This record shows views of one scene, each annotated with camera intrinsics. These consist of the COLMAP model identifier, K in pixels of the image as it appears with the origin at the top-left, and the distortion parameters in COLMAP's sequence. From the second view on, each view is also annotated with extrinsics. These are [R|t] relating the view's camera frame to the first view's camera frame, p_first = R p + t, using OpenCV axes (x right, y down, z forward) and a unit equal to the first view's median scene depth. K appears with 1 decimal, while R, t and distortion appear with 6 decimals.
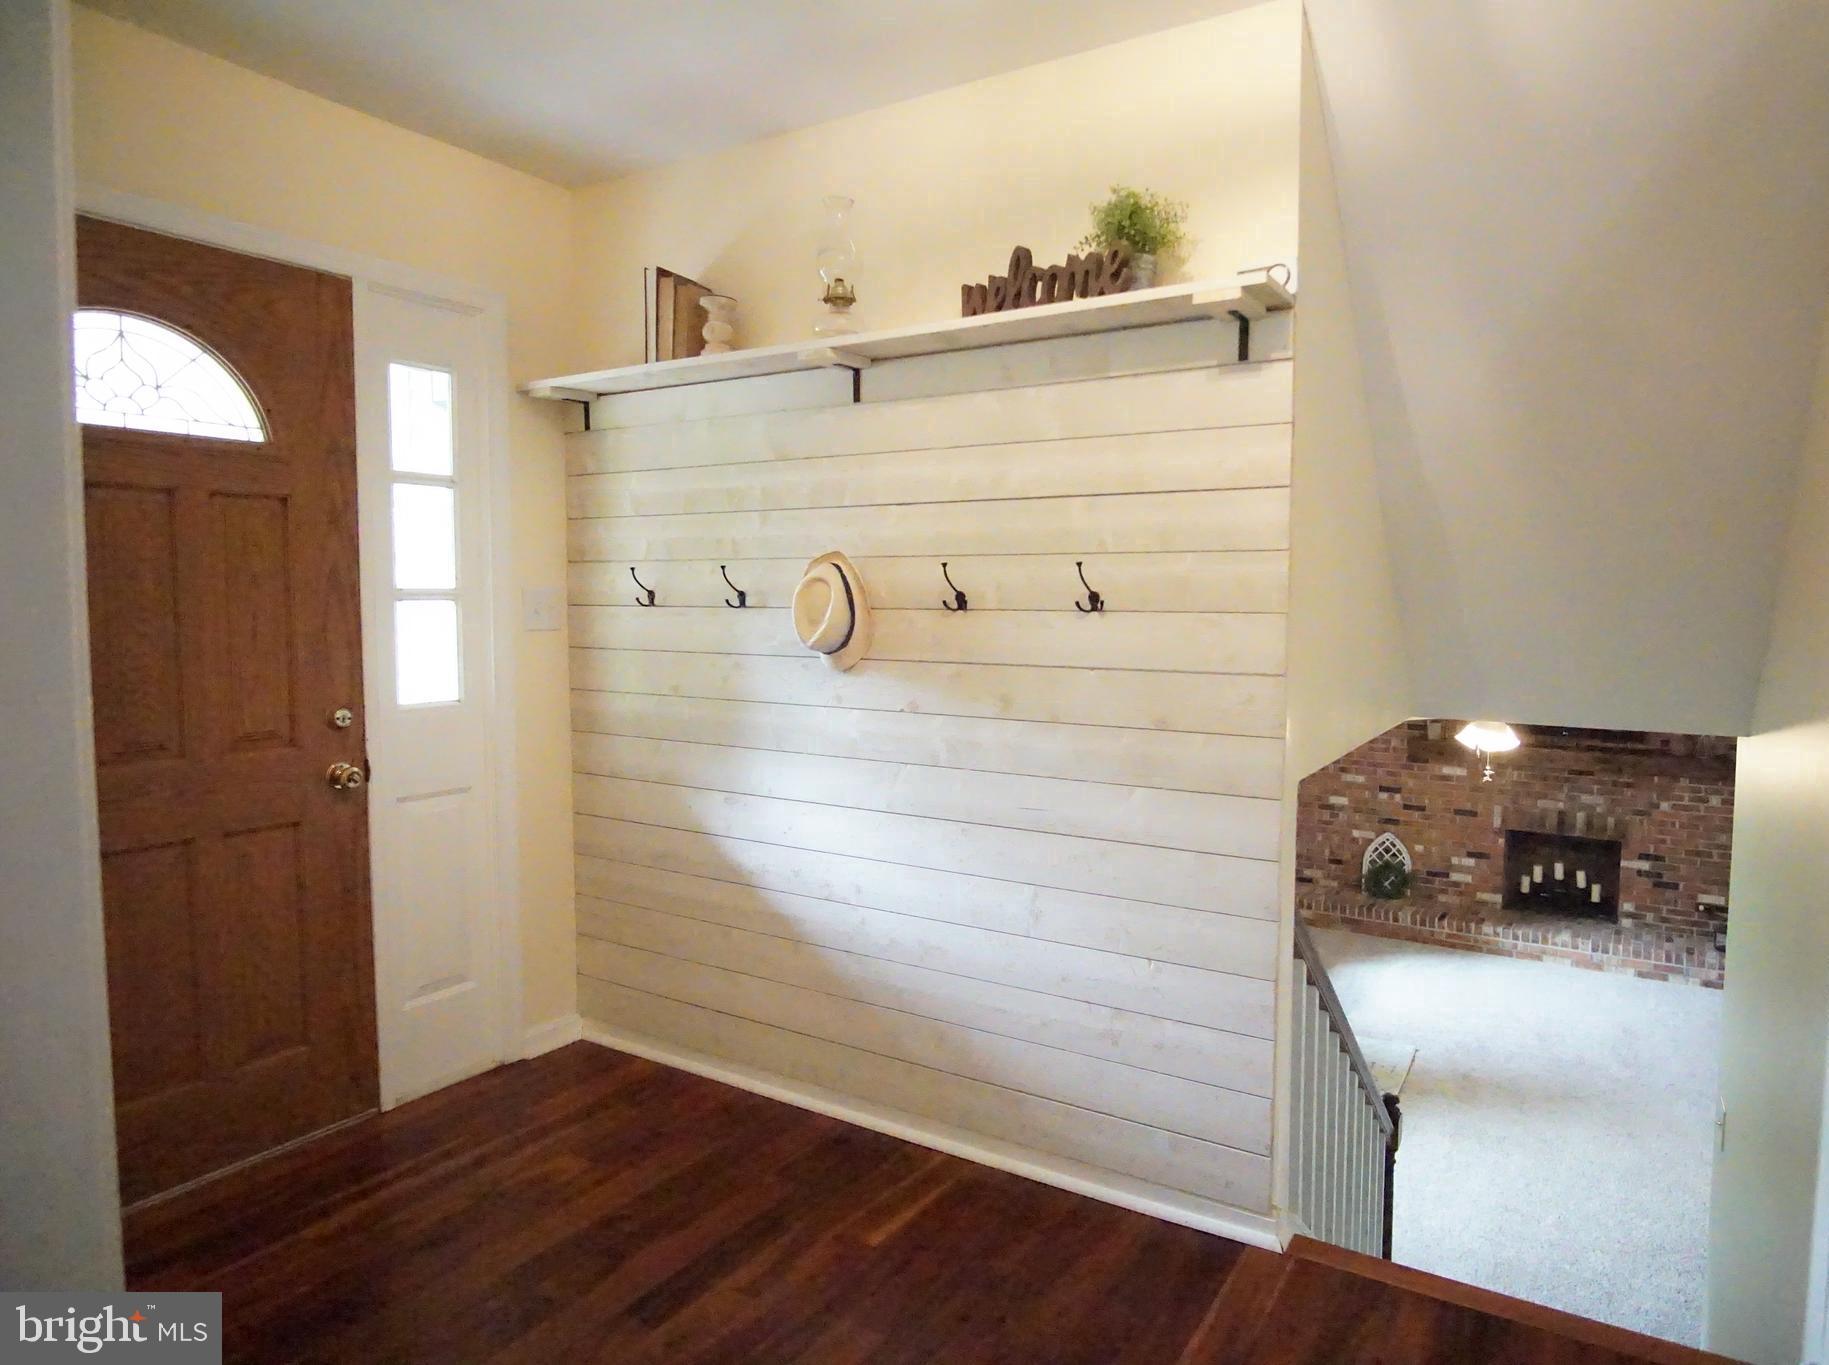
lens RADIAL K [[1100.8, 0, 1024.3], [0, 1100.8, 673.0], [0, 0, 1]] dist [-0.036526, 0.006205]
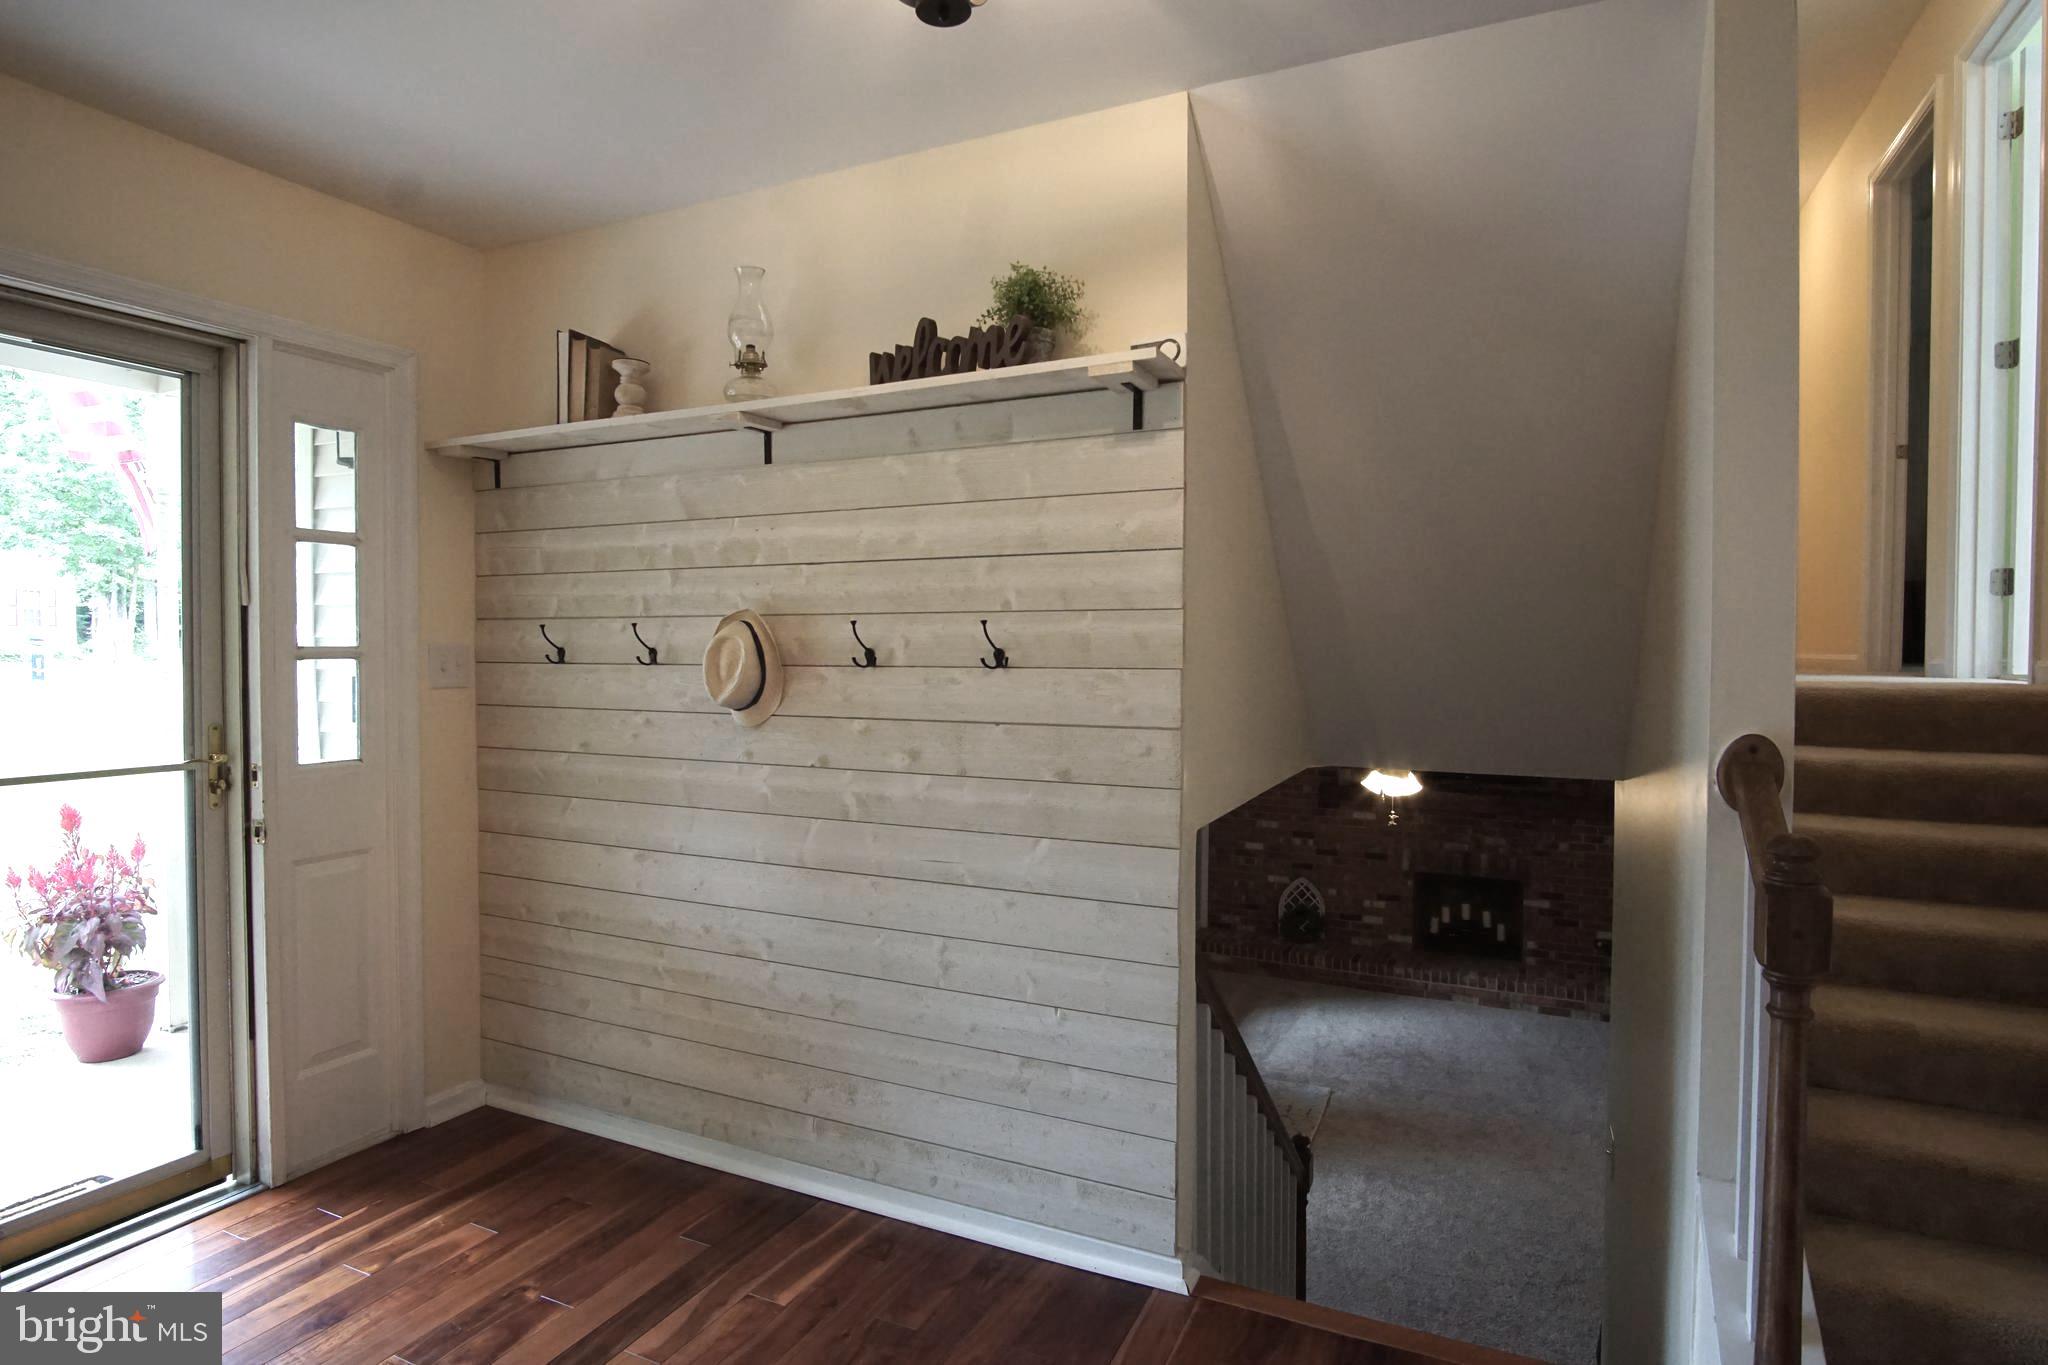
lens RADIAL K [[1095.8, 0, 1025.0], [0, 1095.8, 673.6], [0, 0, 1]] dist [-0.036315, 0.009173]
pose [[0.997516, -0.005702, 0.070212, 0.011410], [0.008826, 0.998980, -0.044273, -0.003593], [-0.069888, 0.044783, 0.996549, -0.018419]]
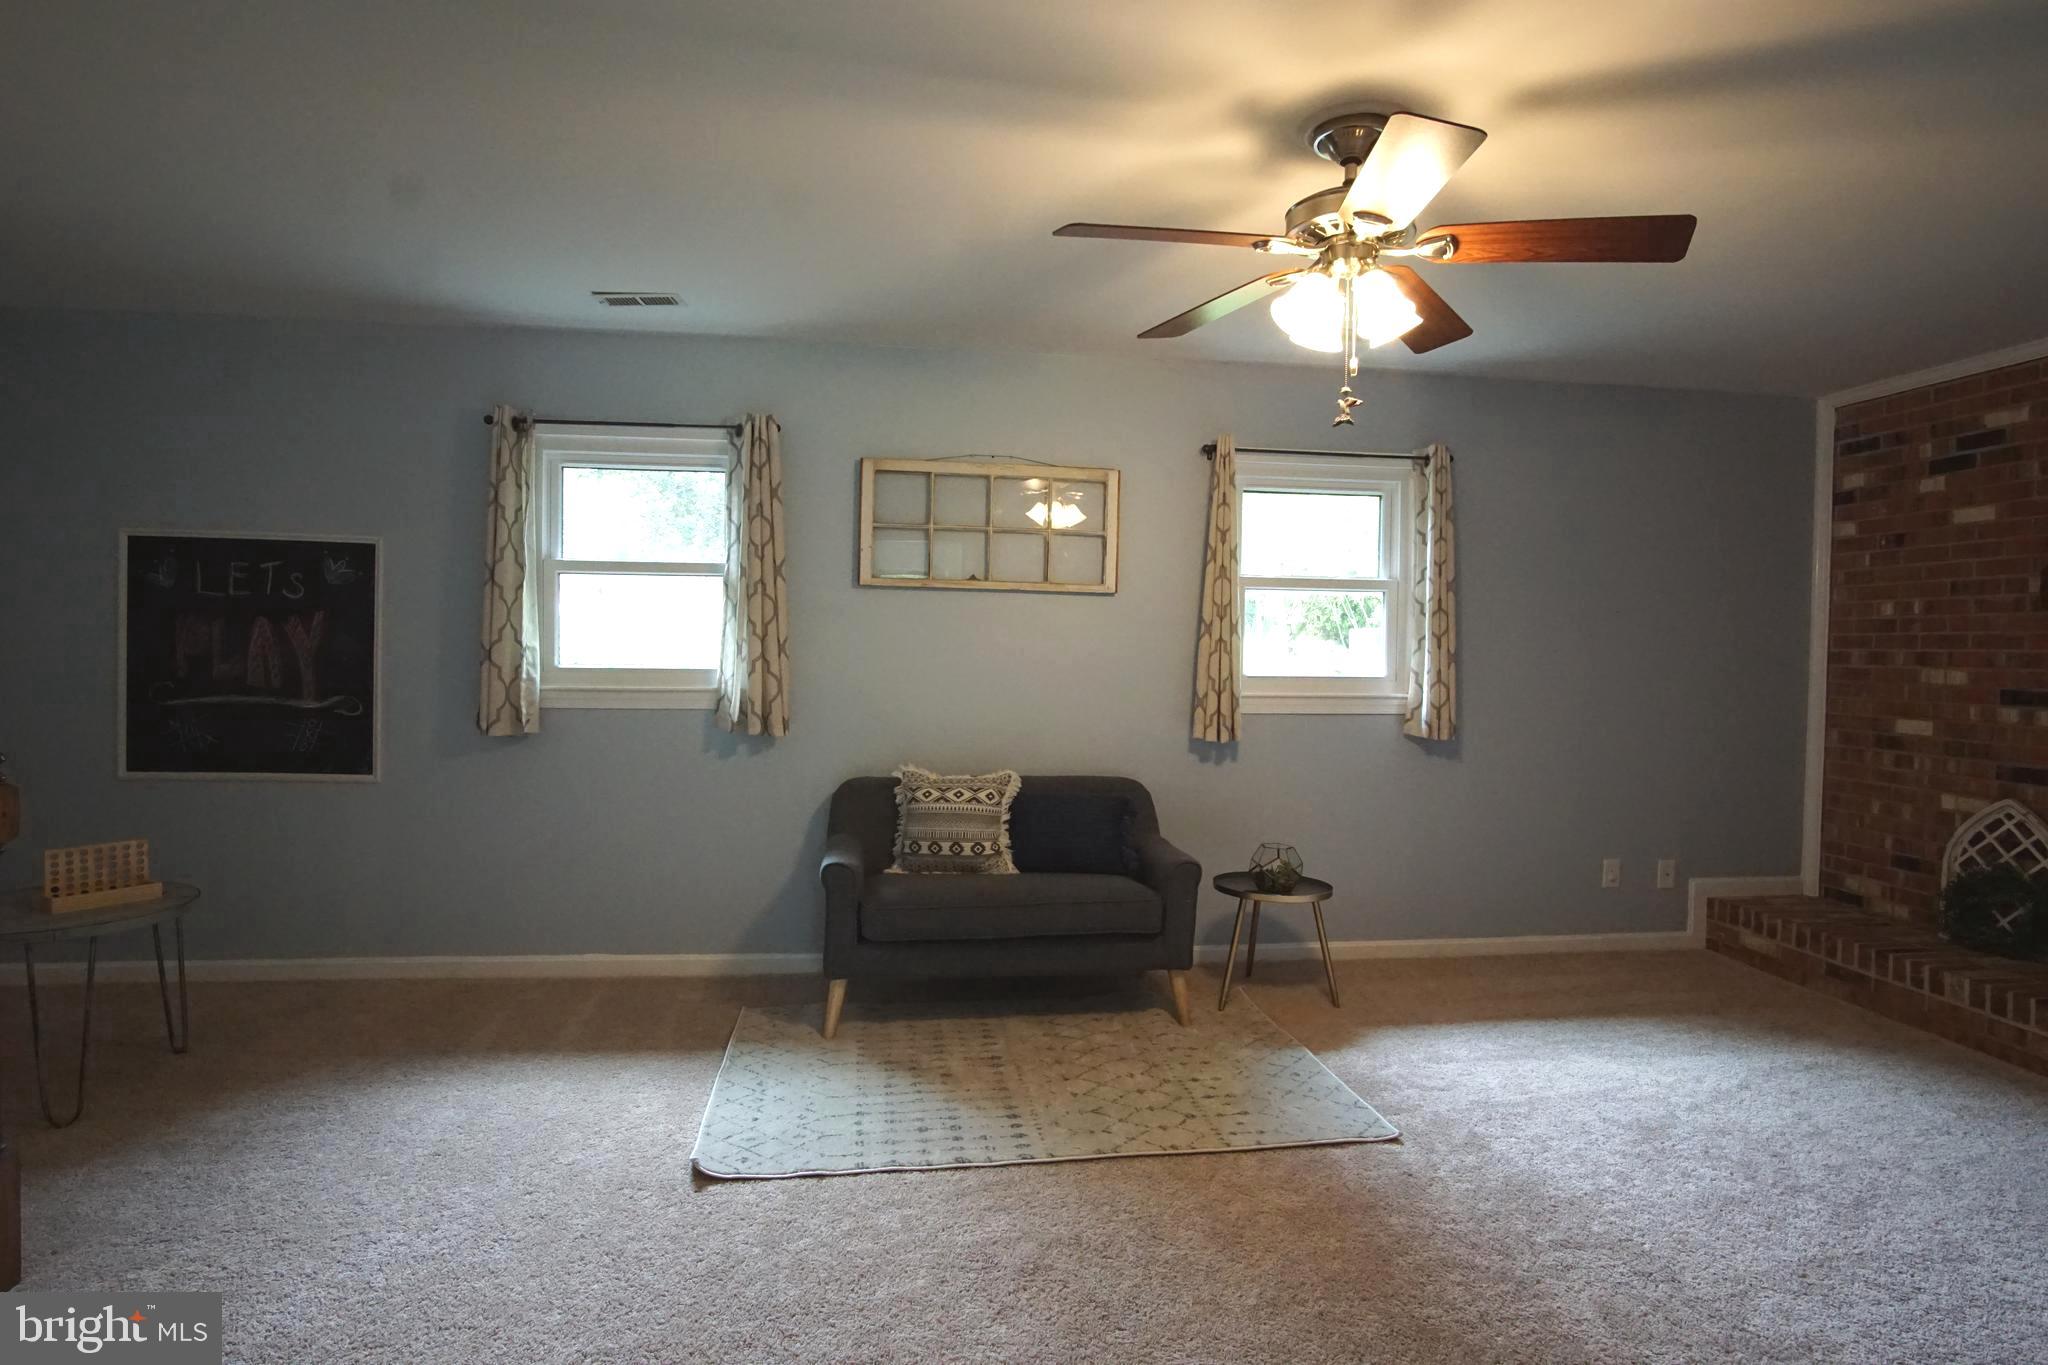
lens RADIAL K [[1095.8, 0, 1016.9], [0, 1095.8, 684.3], [0, 0, 1]] dist [-0.036315, 0.009173]
pose [[0.594368, 0.025704, -0.803783, 1.369043], [-0.065730, 0.997698, -0.016699, 0.420498], [0.801503, 0.062758, 0.594689, 1.405916]]
